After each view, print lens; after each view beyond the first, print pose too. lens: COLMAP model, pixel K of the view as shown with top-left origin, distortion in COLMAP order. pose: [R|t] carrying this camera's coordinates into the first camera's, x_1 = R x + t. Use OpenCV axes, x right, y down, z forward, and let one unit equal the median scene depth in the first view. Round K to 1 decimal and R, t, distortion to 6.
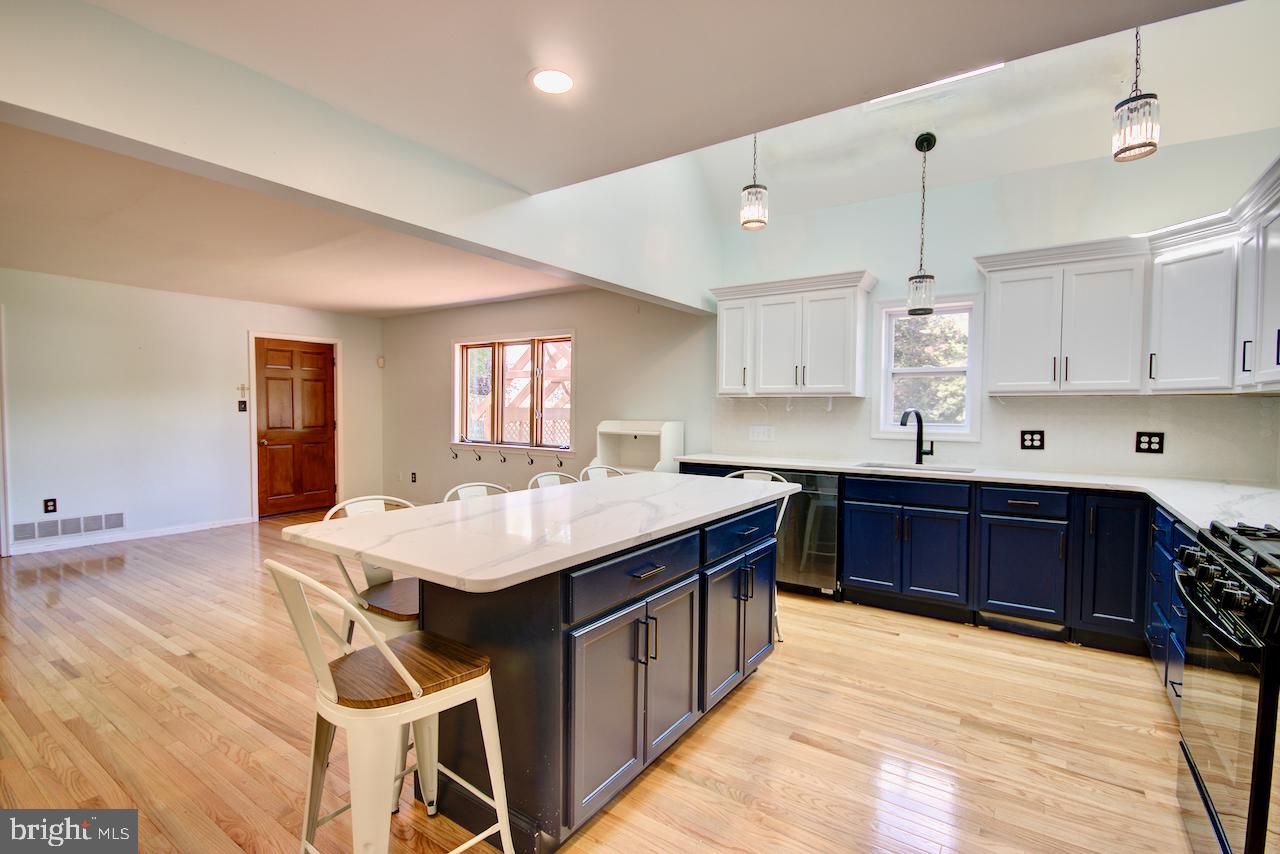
lens RADIAL K [[589.5, 0, 634.7], [0, 589.5, 430.6], [0, 0, 1]] dist [-0.000212, -0.001322]
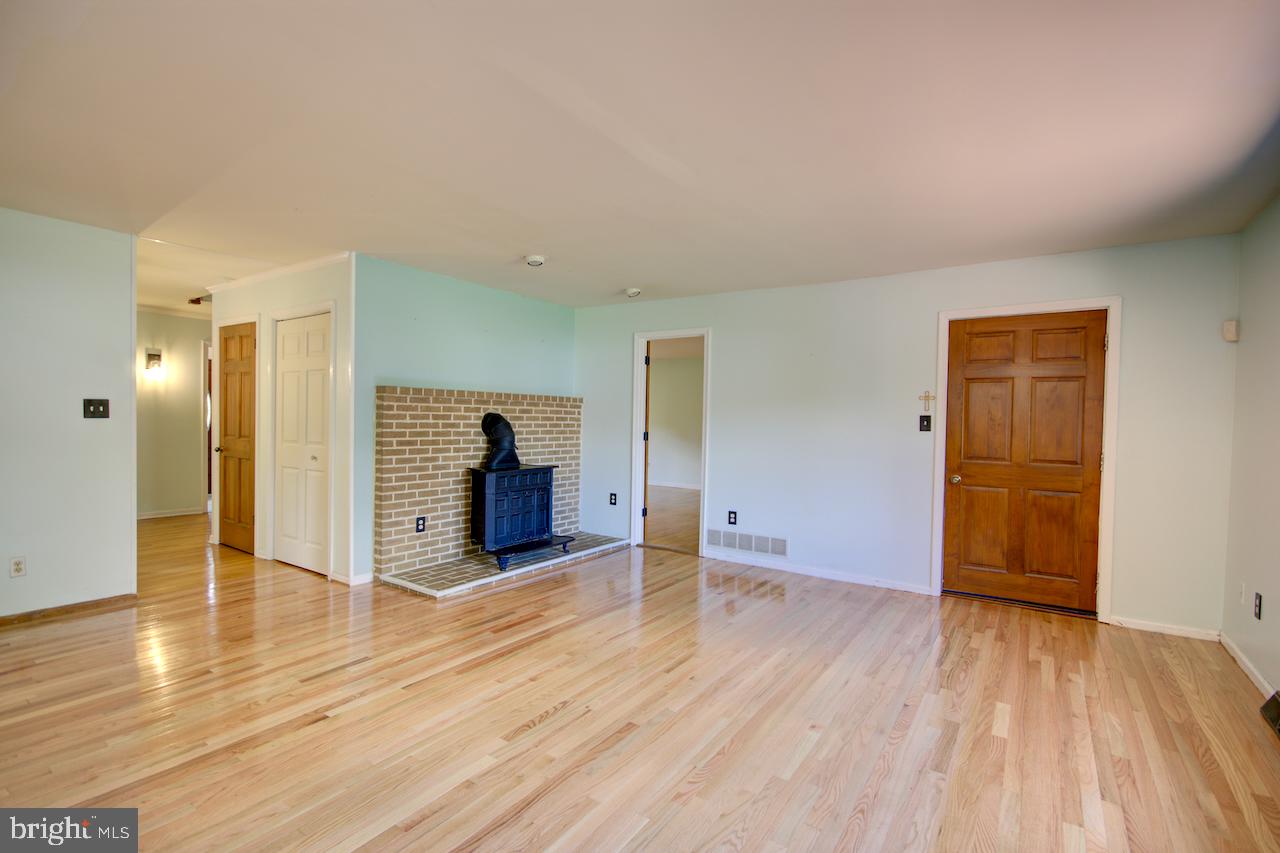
lens RADIAL K [[589.5, 0, 637.7], [0, 589.5, 431.5], [0, 0, 1]] dist [-0.000212, -0.001322]
pose [[-0.002450, 0.018736, -0.999821, 0.037108], [-0.056428, 0.998229, 0.018844, -0.040361], [0.998404, 0.056464, -0.001389, 1.041614]]
